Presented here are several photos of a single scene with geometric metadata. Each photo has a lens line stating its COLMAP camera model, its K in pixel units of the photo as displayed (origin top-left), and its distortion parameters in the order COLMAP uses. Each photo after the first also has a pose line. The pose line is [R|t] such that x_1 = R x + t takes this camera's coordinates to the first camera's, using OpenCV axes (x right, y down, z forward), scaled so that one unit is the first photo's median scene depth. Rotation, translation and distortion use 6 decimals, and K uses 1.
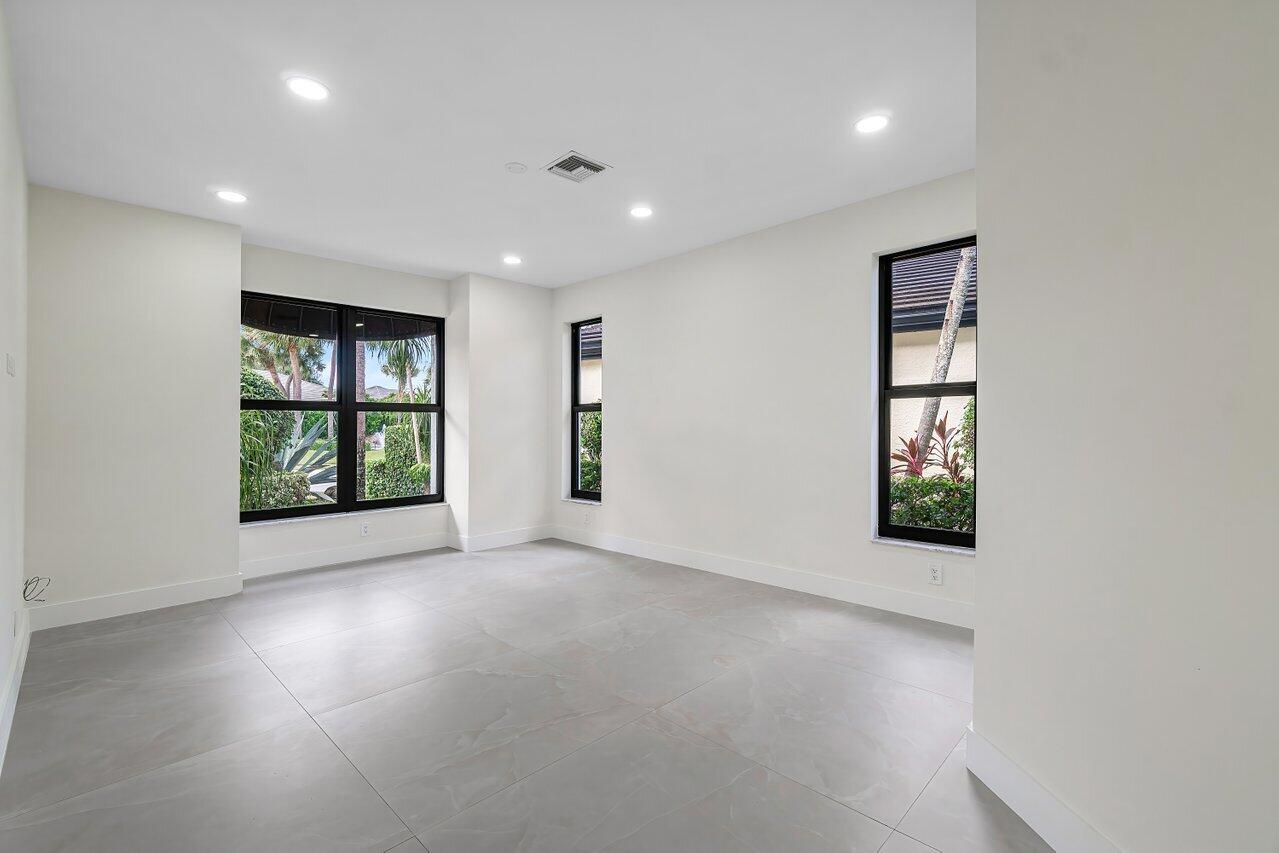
lens RADIAL K [[568.6, 0, 643.4], [0, 568.6, 405.7], [0, 0, 1]] dist [0.000556, -0.001667]
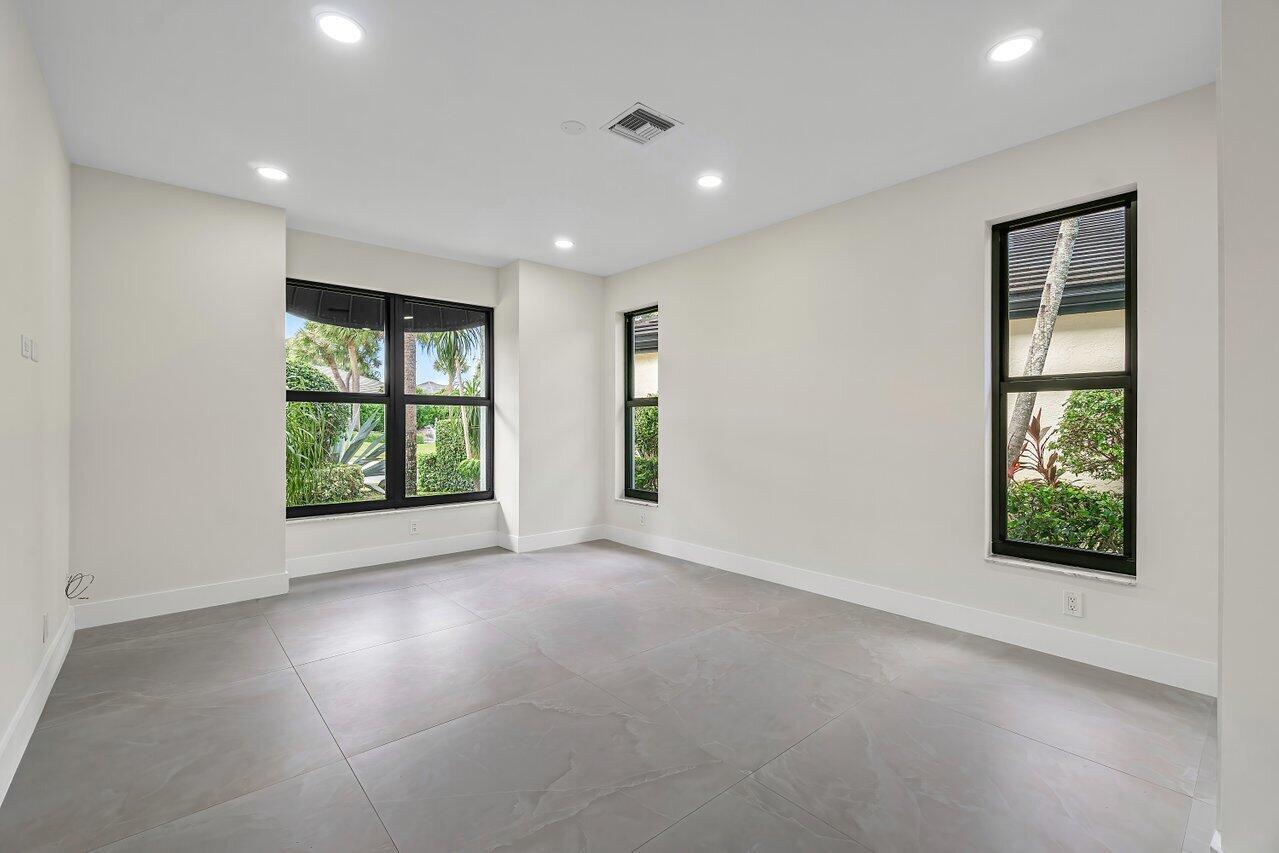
lens RADIAL K [[568.6, 0, 638.8], [0, 568.6, 420.4], [0, 0, 1]] dist [0.000556, -0.001667]
pose [[0.996353, 0.008530, -0.084895, -0.040200], [-0.005752, 0.999442, 0.032916, 0.004717], [0.085128, -0.032308, 0.995846, 0.105226]]
